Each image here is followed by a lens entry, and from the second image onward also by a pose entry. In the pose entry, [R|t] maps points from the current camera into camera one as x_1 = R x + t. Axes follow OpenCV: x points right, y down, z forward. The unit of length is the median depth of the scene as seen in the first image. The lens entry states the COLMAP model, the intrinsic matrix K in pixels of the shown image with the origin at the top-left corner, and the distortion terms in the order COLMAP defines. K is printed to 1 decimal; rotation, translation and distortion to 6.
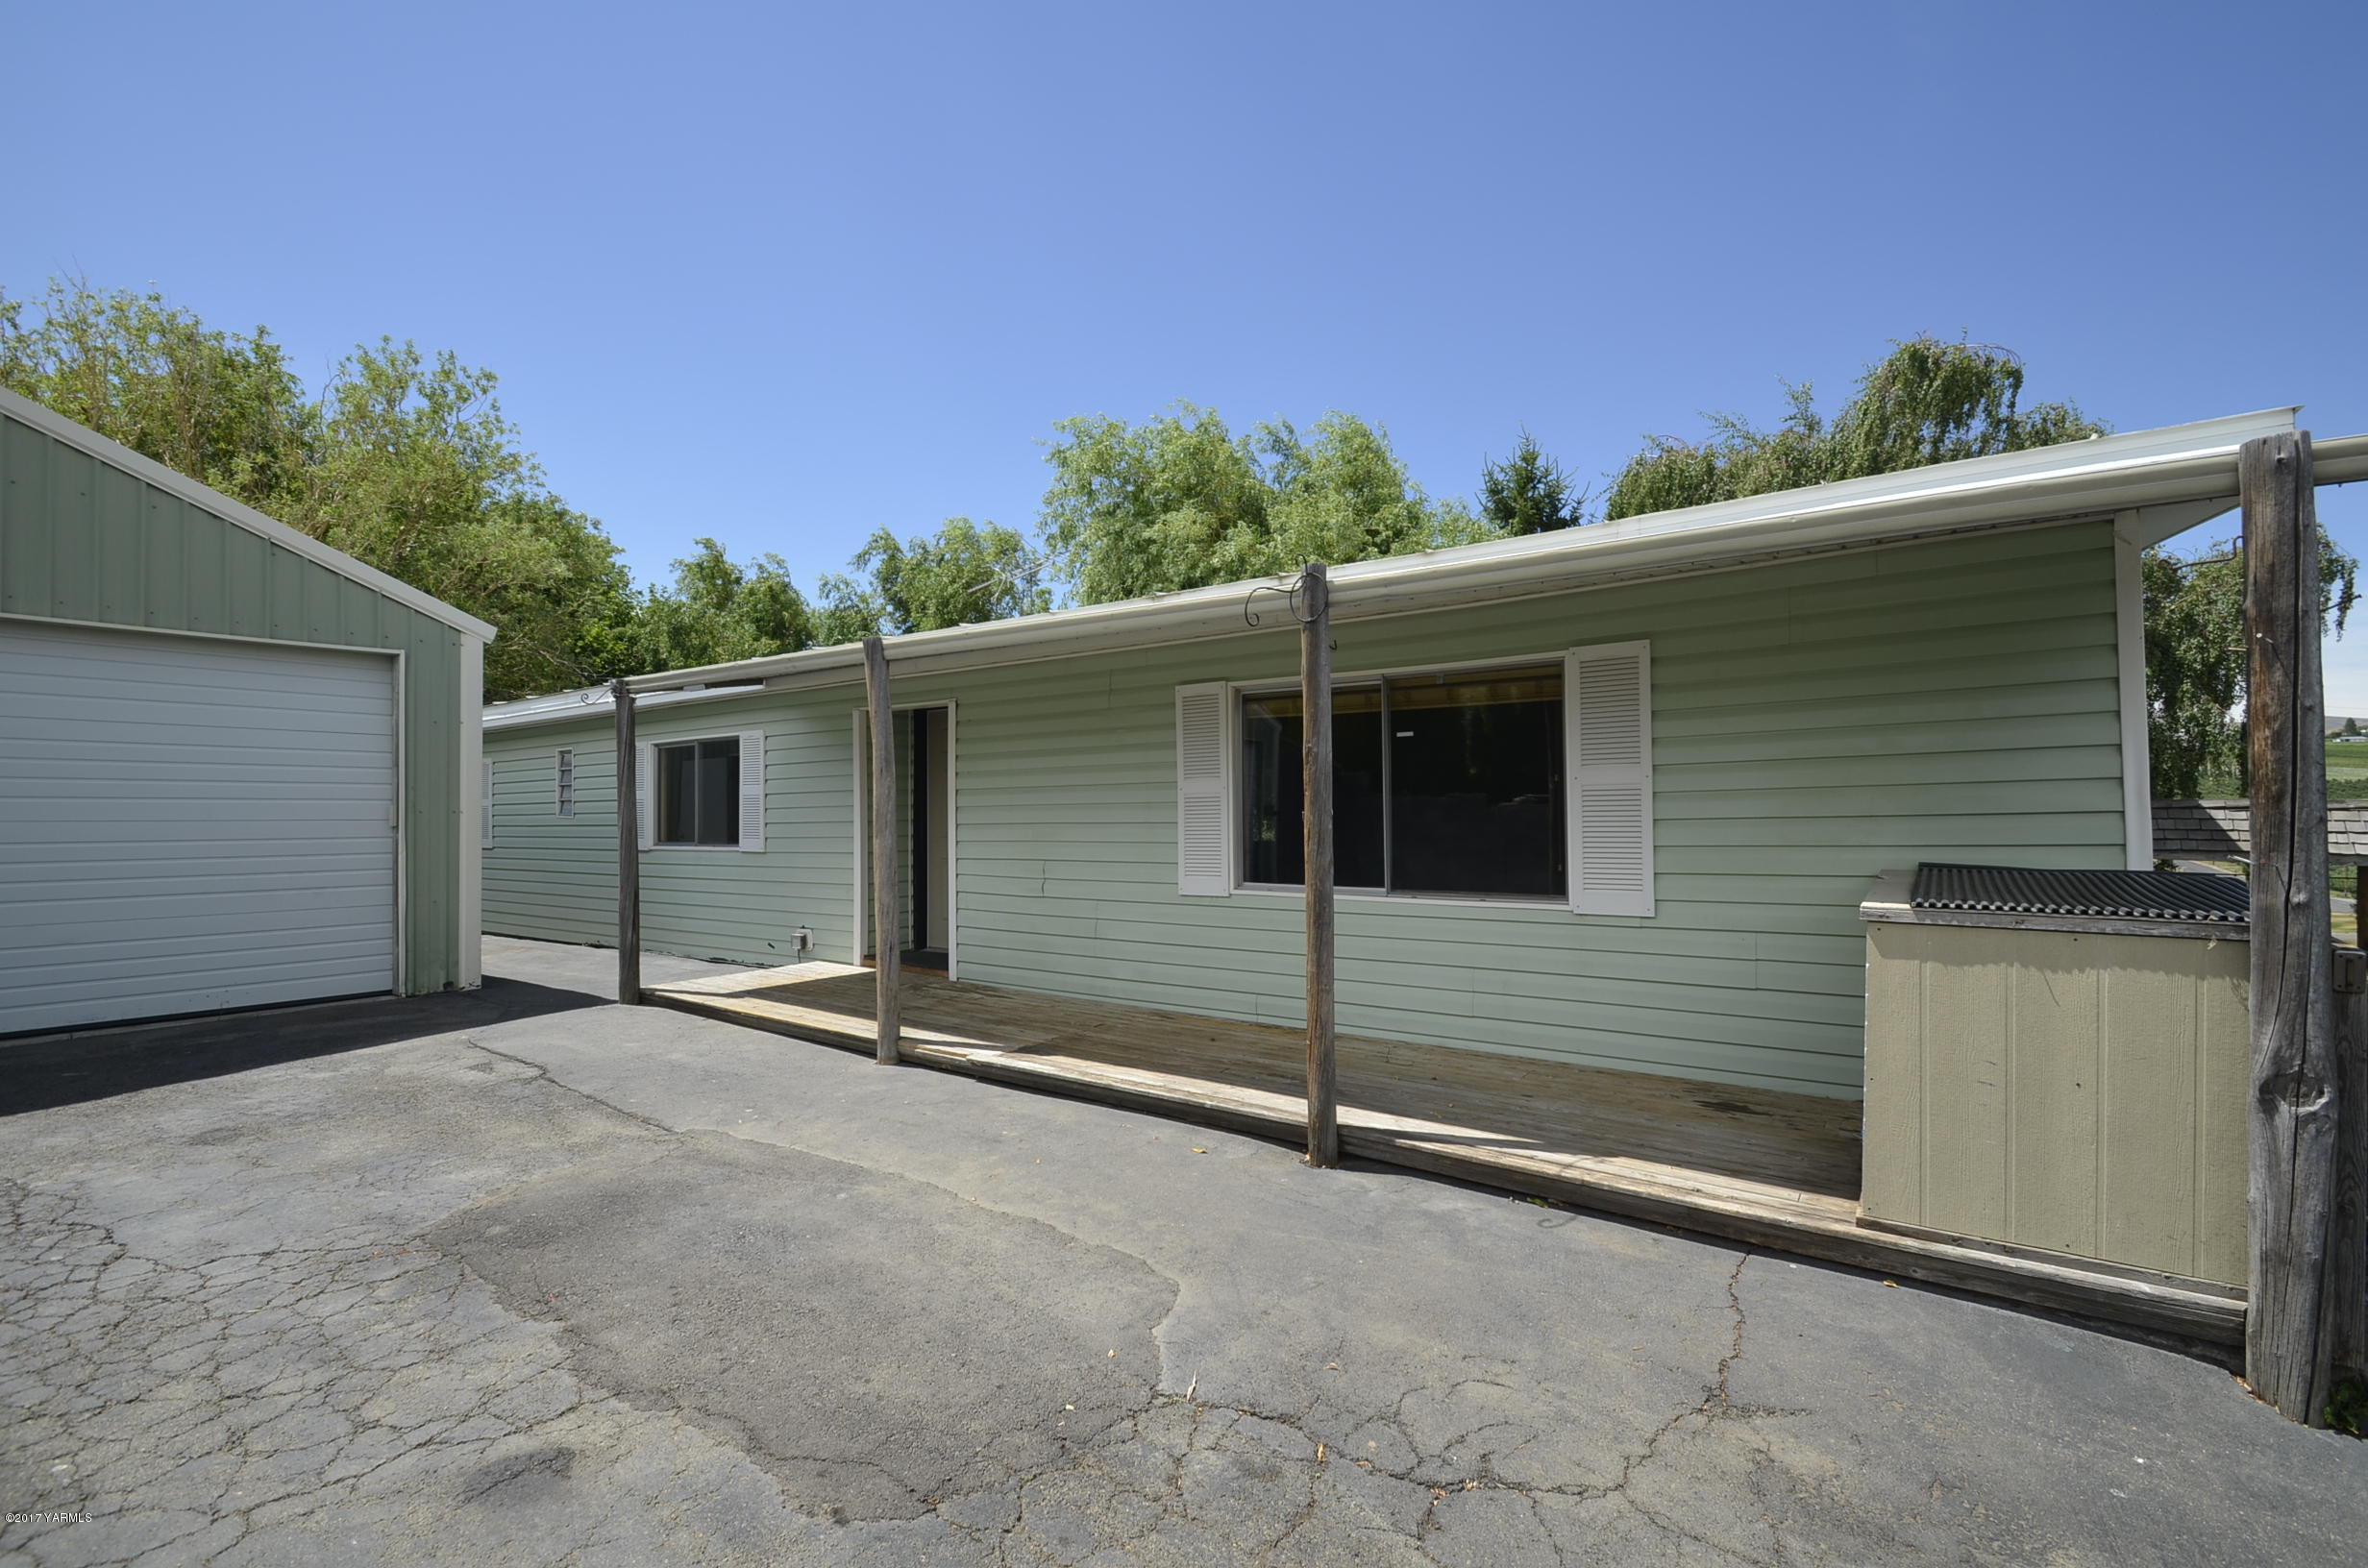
lens RADIAL K [[1048.9, 0, 1184.0], [0, 1048.9, 784.0], [0, 0, 1]] dist [-0.001234, -0.008613]
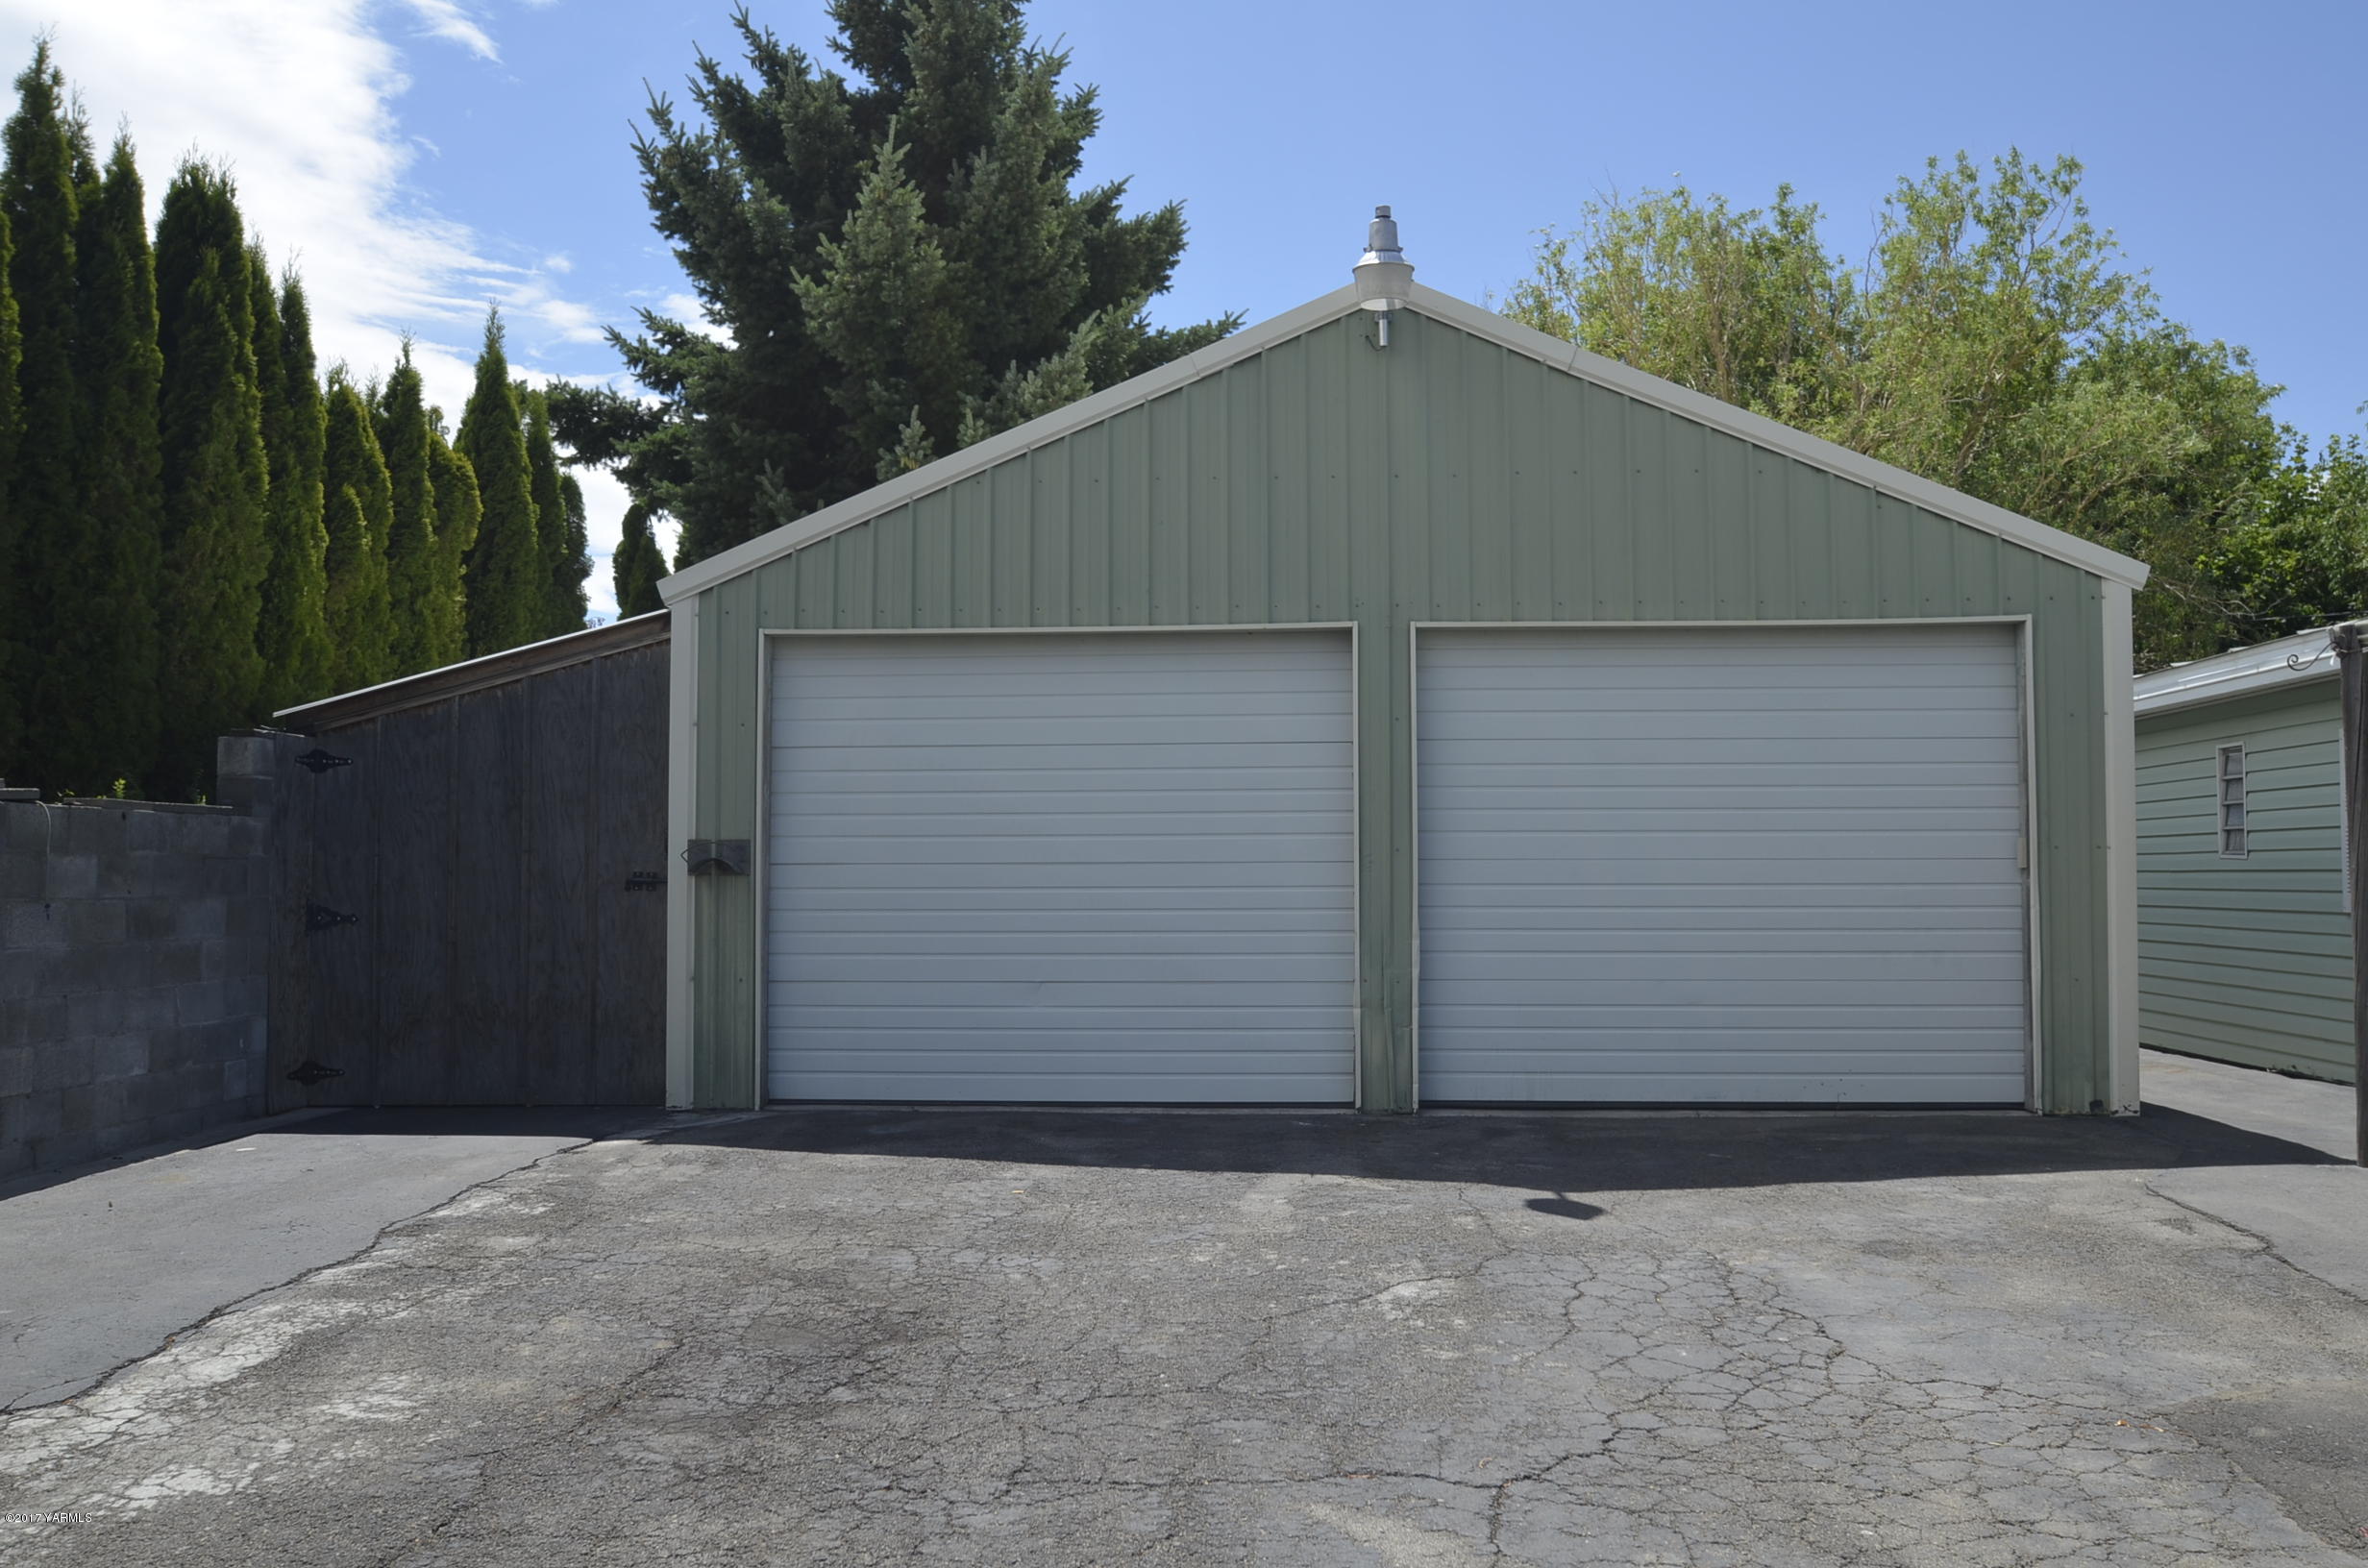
lens RADIAL K [[1916.7, 0, 1184.0], [0, 1916.7, 784.0], [0, 0, 1]] dist [-0.050824, 0.004028]
pose [[0.530579, -0.031058, -0.847066, 0.025197], [0.022286, 0.999494, -0.022687, 0.001059], [0.847342, -0.006841, 0.531003, -0.172340]]
